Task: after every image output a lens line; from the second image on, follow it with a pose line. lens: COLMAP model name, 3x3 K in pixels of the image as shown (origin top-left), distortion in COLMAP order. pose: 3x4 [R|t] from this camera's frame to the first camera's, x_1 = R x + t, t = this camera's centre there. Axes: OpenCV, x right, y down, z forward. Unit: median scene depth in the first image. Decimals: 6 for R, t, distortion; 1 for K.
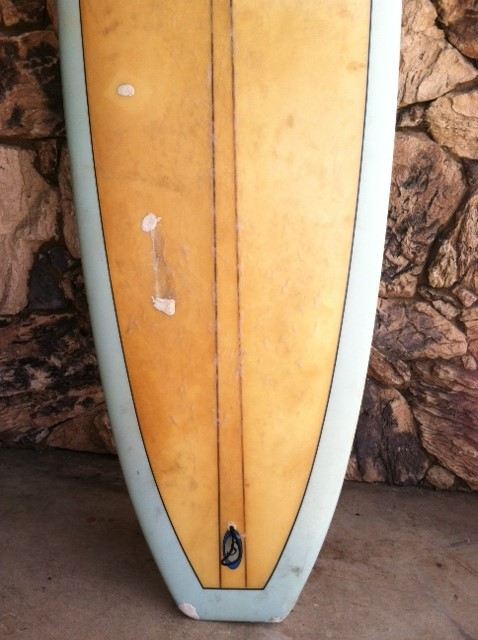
lens RADIAL K [[614.4, 0, 223.4], [0, 614.4, 316.0], [0, 0, 1]] dist [0.028477, -0.159098]
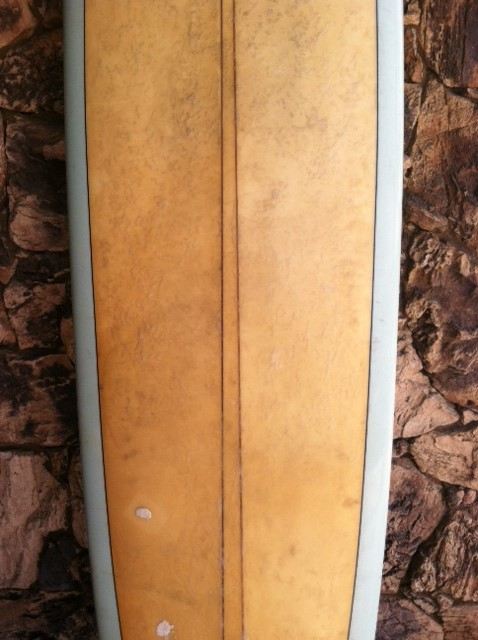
lens RADIAL K [[614.4, 0, 223.4], [0, 614.4, 316.0], [0, 0, 1]] dist [0.028477, -0.159098]
pose [[0.999356, 0.008585, 0.034842, -0.041226], [-0.007868, 0.999755, -0.020680, -0.507300], [-0.035011, 0.020393, 0.999179, -0.084518]]
